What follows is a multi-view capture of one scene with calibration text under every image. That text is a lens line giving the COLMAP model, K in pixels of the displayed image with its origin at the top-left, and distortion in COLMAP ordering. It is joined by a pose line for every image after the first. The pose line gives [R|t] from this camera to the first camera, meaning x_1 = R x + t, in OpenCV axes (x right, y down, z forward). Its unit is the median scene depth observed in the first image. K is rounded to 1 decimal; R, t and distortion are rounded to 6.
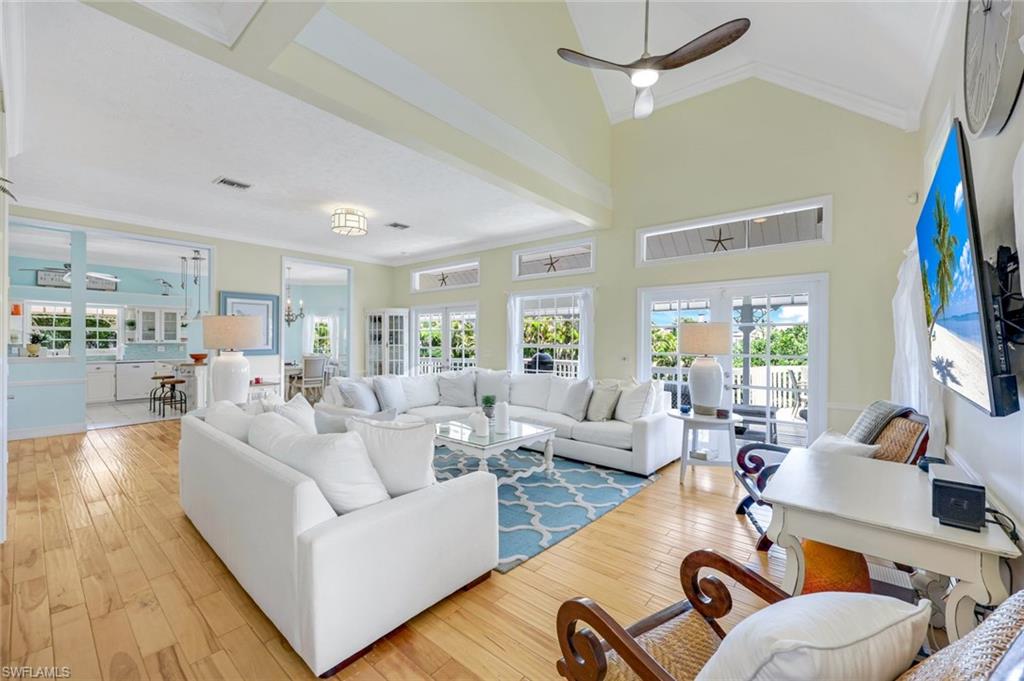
lens RADIAL K [[404.3, 0, 506.5], [0, 404.3, 338.2], [0, 0, 1]] dist [-0.000303, 0.000141]
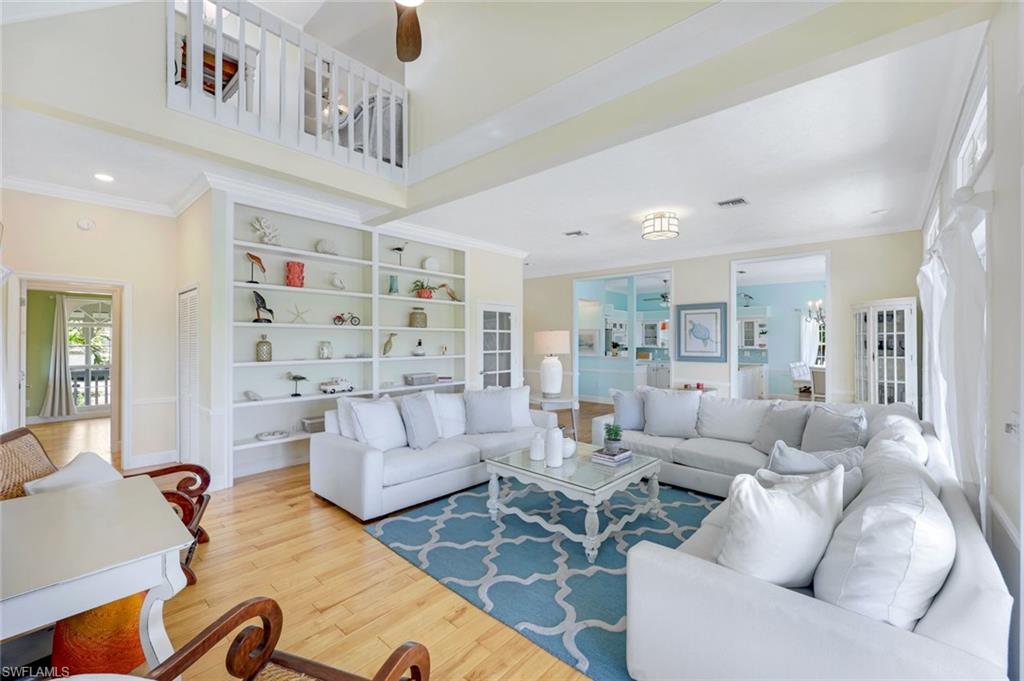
lens RADIAL K [[404.3, 0, 506.5], [0, 404.3, 338.2], [0, 0, 1]] dist [-0.000303, 0.000141]
pose [[-0.005866, -0.011229, -0.999920, 0.421050], [0.000904, 0.999936, -0.011234, -0.007438], [0.999982, -0.000970, -0.005856, 0.471808]]
